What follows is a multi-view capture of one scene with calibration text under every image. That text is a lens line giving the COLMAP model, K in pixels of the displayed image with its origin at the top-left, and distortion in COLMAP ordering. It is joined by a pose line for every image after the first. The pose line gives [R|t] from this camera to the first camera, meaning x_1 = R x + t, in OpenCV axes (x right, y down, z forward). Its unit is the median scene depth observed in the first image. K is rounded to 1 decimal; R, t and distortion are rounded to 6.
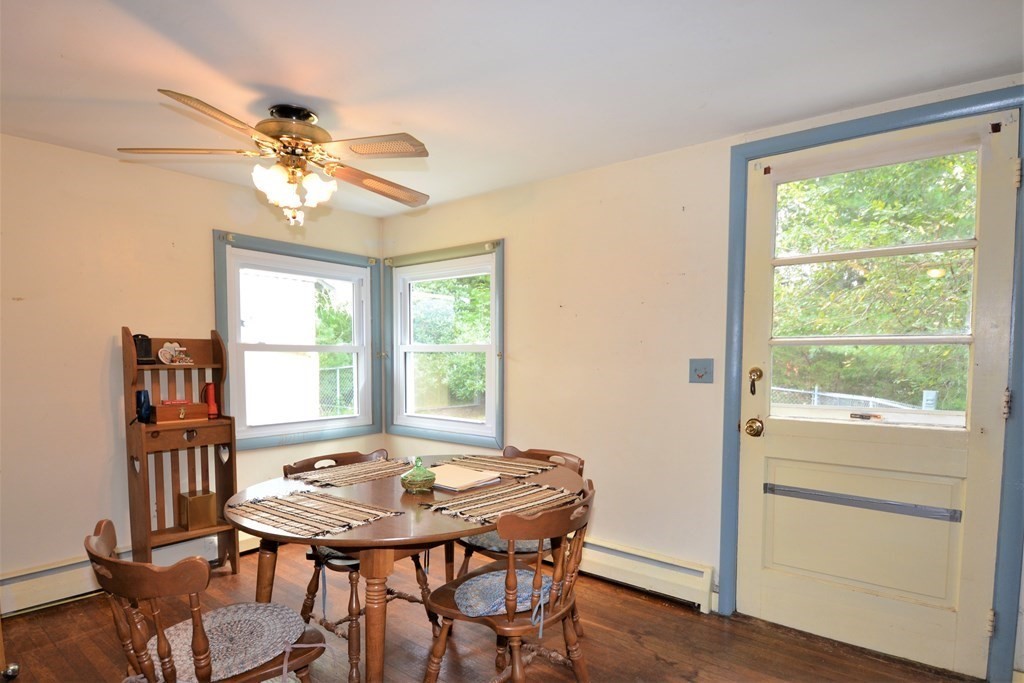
lens RADIAL K [[520.6, 0, 513.2], [0, 520.6, 391.8], [0, 0, 1]] dist [-0.036055, -0.000283]
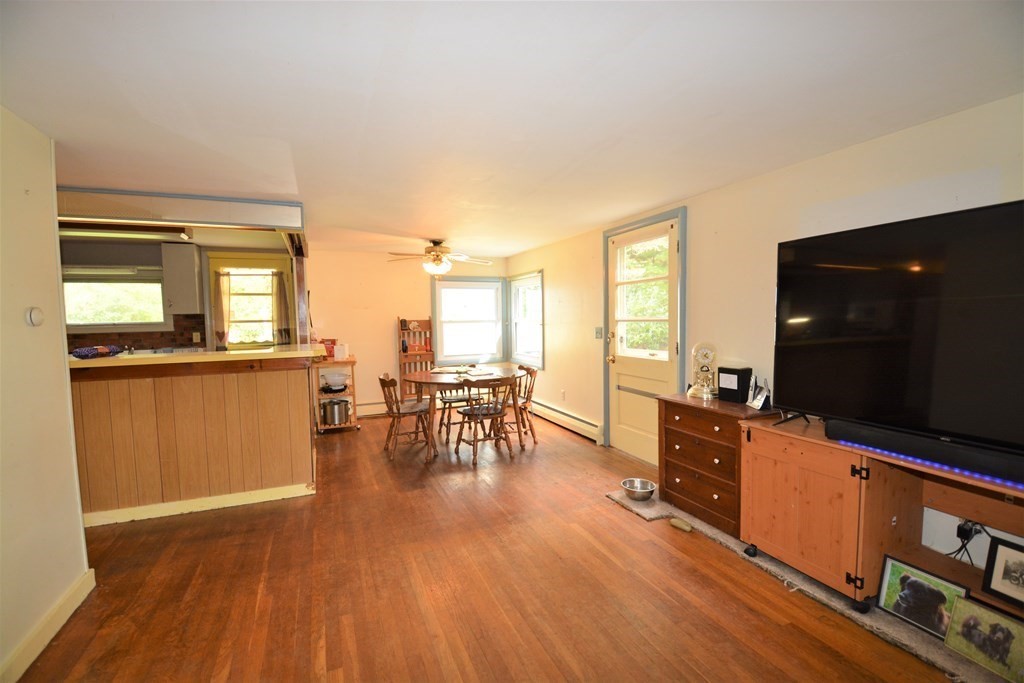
lens RADIAL K [[469.9, 0, 530.1], [0, 469.9, 354.2], [0, 0, 1]] dist [0.003650, -0.025267]
pose [[0.878729, 0.022247, -0.476802, 1.031173], [-0.011682, 0.999616, 0.025112, 0.001845], [0.477178, -0.016496, 0.878652, -0.852259]]
